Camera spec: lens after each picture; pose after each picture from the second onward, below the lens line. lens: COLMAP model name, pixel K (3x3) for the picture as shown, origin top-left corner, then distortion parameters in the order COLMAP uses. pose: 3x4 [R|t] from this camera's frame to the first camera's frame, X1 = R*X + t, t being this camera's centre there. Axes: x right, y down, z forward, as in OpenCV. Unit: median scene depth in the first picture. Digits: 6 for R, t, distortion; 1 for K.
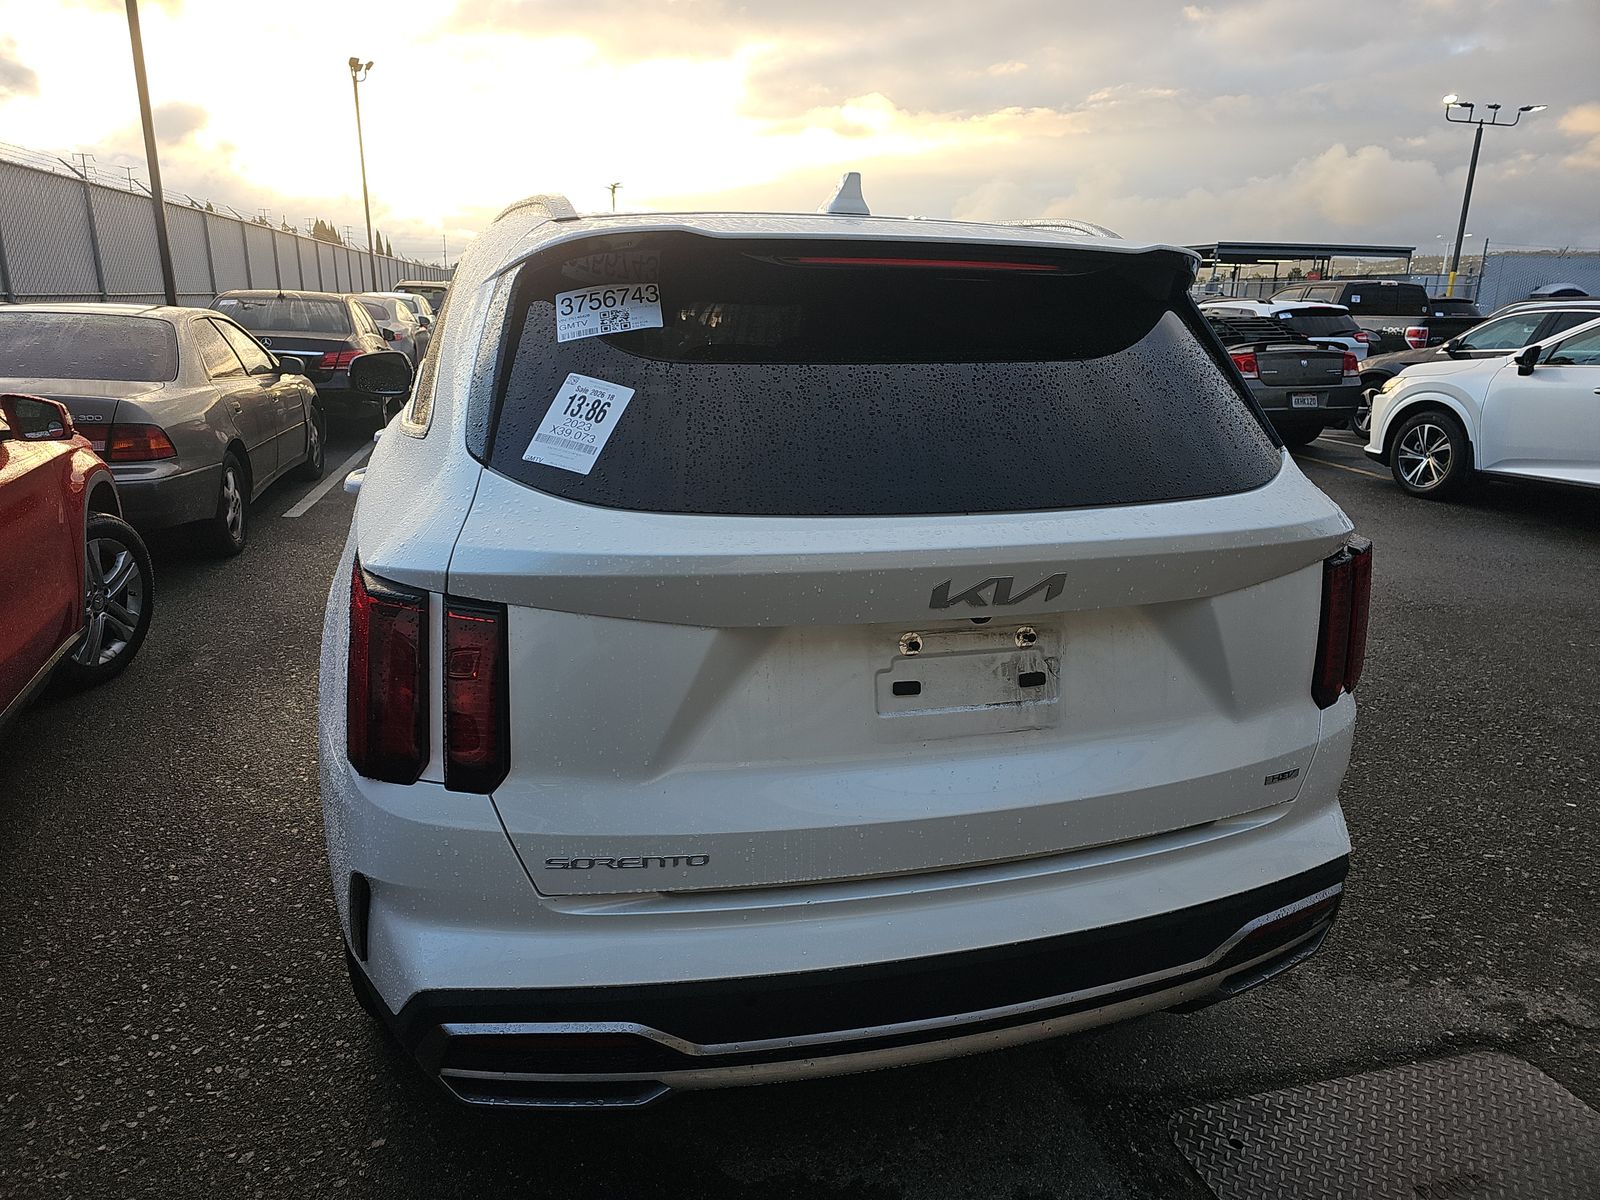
lens RADIAL K [[1069.0, 0, 802.8], [0, 1069.0, 597.1], [0, 0, 1]] dist [0.047886, -0.042325]
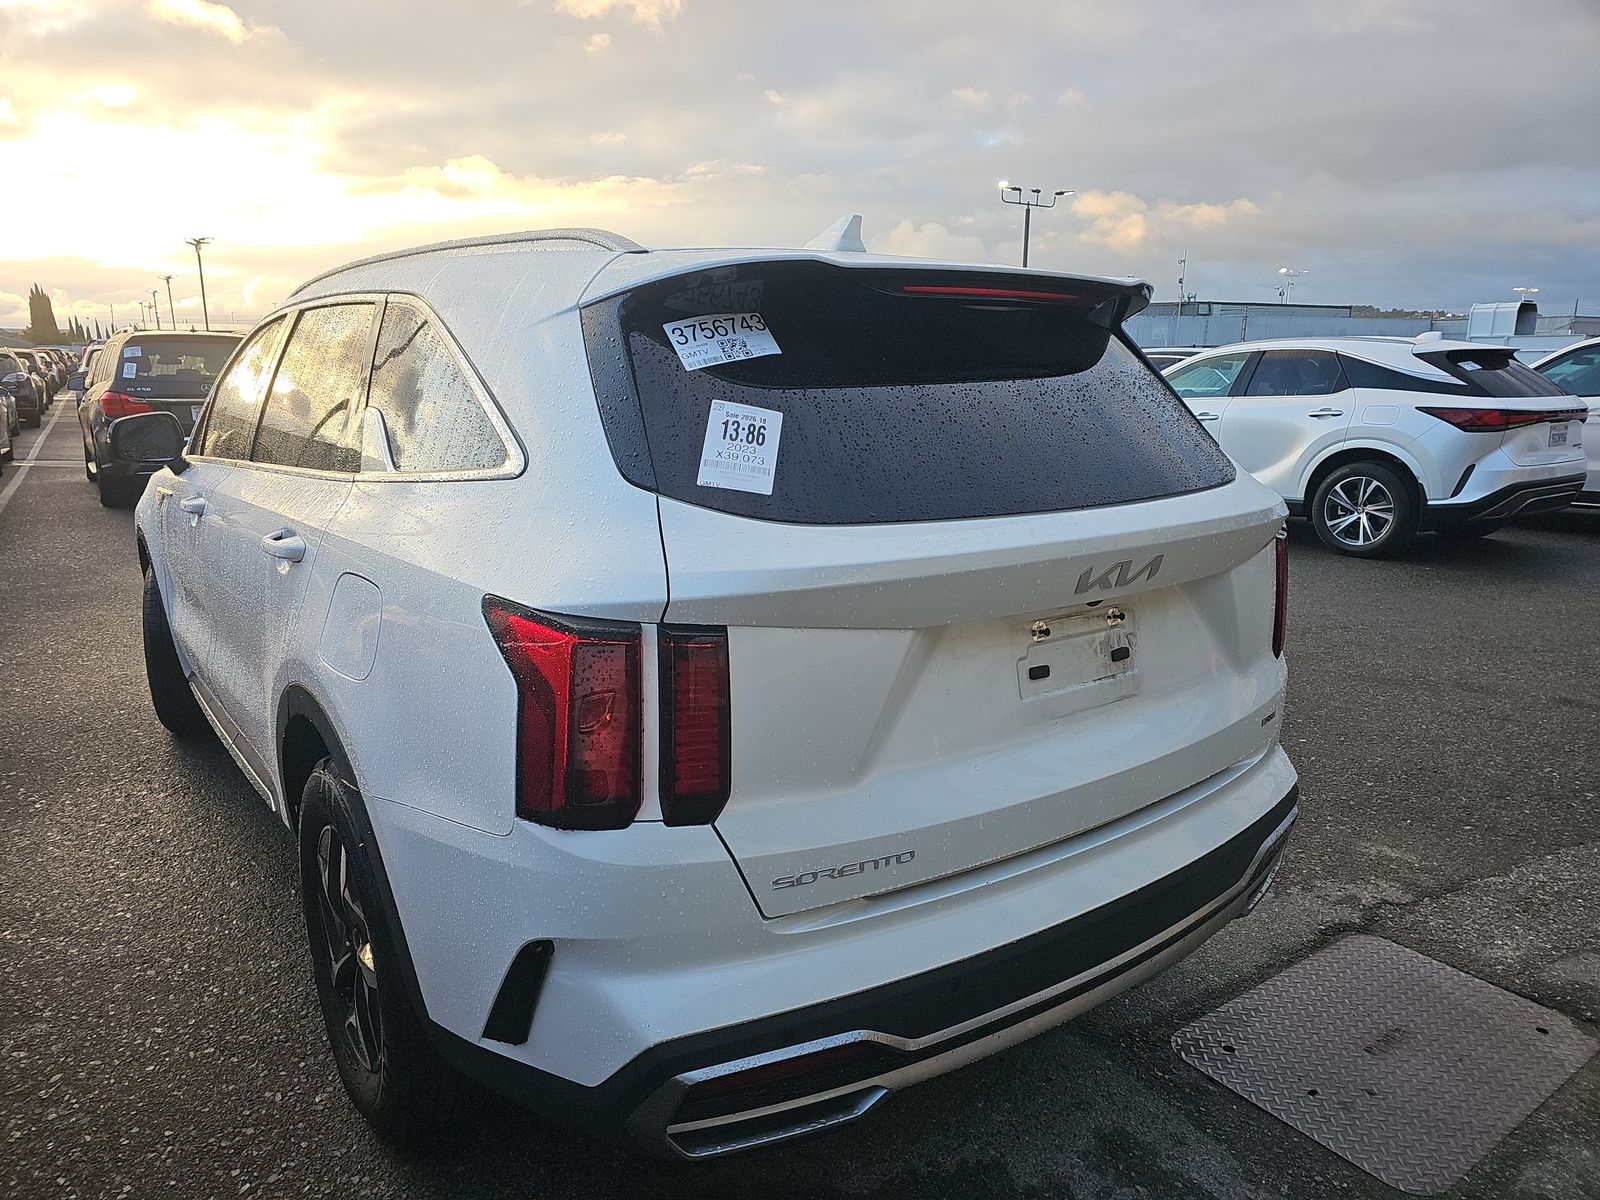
lens RADIAL K [[1059.8, 0, 805.7], [0, 1059.8, 603.7], [0, 0, 1]] dist [0.068436, -0.066735]
pose [[0.940041, -0.095249, 0.327492, -0.463619], [0.110326, 0.993509, -0.027726, 0.018423], [-0.322725, 0.062194, 0.944447, 0.039408]]
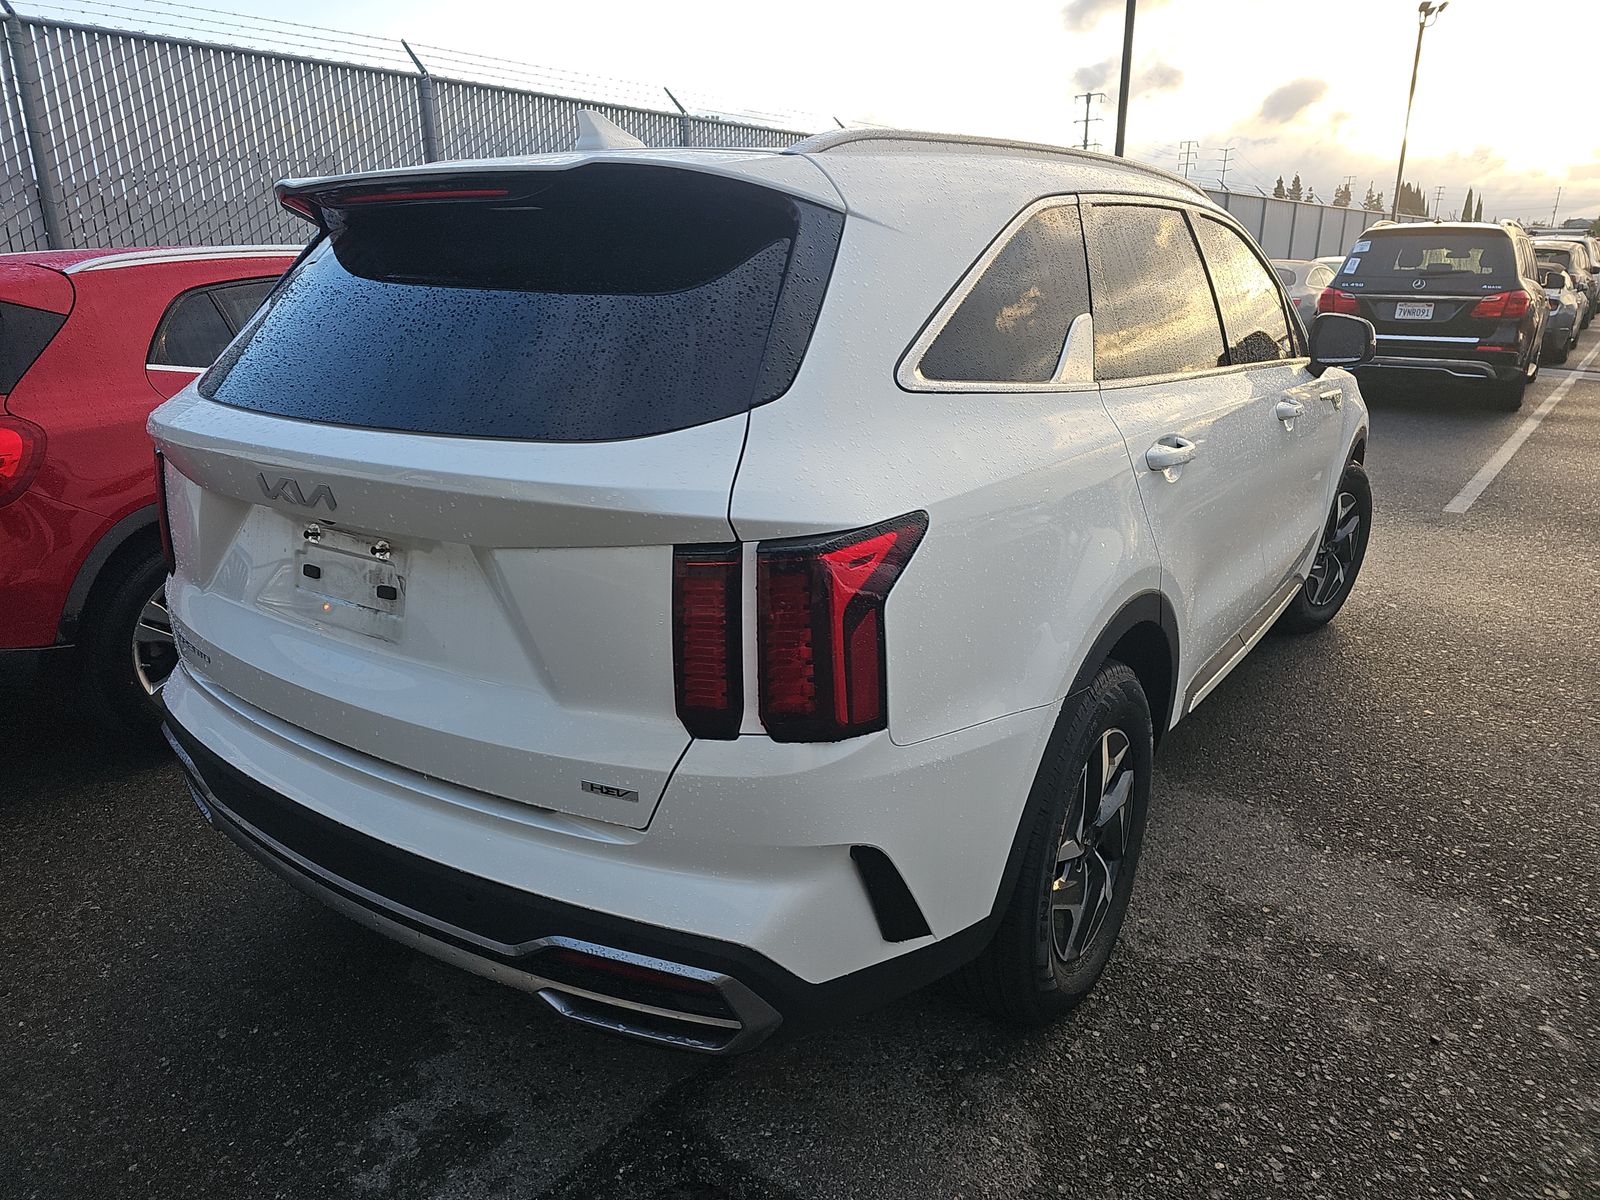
lens RADIAL K [[1078.7, 0, 788.8], [0, 1078.7, 600.6], [0, 0, 1]] dist [0.058222, -0.053081]
pose [[0.611935, 0.207862, -0.763105, 1.275349], [-0.189792, 0.975247, 0.113453, -0.111737], [0.767799, 0.075406, 0.636238, 0.626138]]
